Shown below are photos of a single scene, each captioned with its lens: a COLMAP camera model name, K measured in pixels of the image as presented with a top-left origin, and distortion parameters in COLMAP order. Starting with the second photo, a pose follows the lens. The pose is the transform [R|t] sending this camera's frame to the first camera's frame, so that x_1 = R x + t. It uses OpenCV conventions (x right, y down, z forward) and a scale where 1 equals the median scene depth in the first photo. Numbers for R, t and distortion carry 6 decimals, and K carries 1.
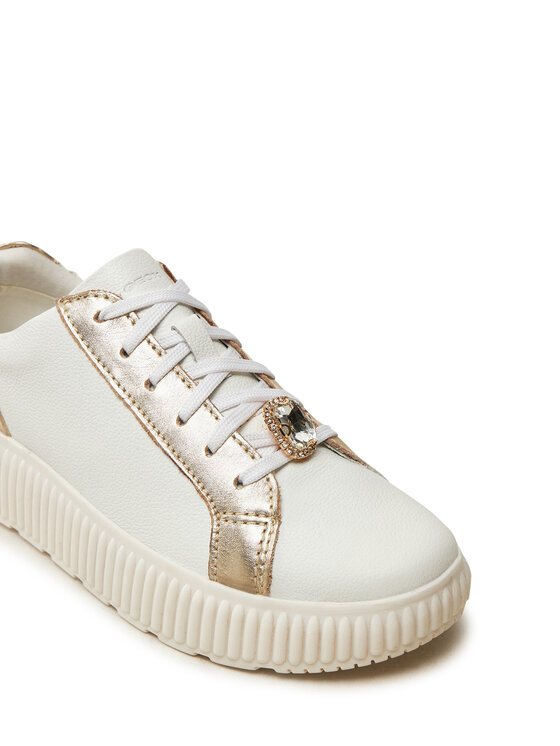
lens RADIAL K [[1488.9, 0, 280.0], [0, 1488.9, 372.9], [0, 0, 1]] dist [-0.108221, 0.000000]
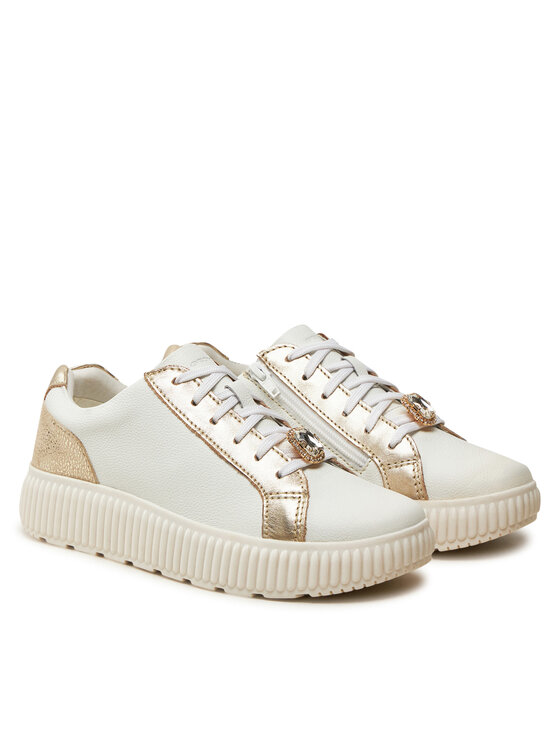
lens RADIAL K [[2194.0, 0, 279.8], [0, 2194.0, 372.9], [0, 0, 1]] dist [0.132860, 0.000000]
pose [[0.992454, -0.009478, 0.122247, -0.295758], [0.045041, 0.955485, -0.291582, 0.618721], [-0.114042, 0.294888, 0.948702, -1.132400]]
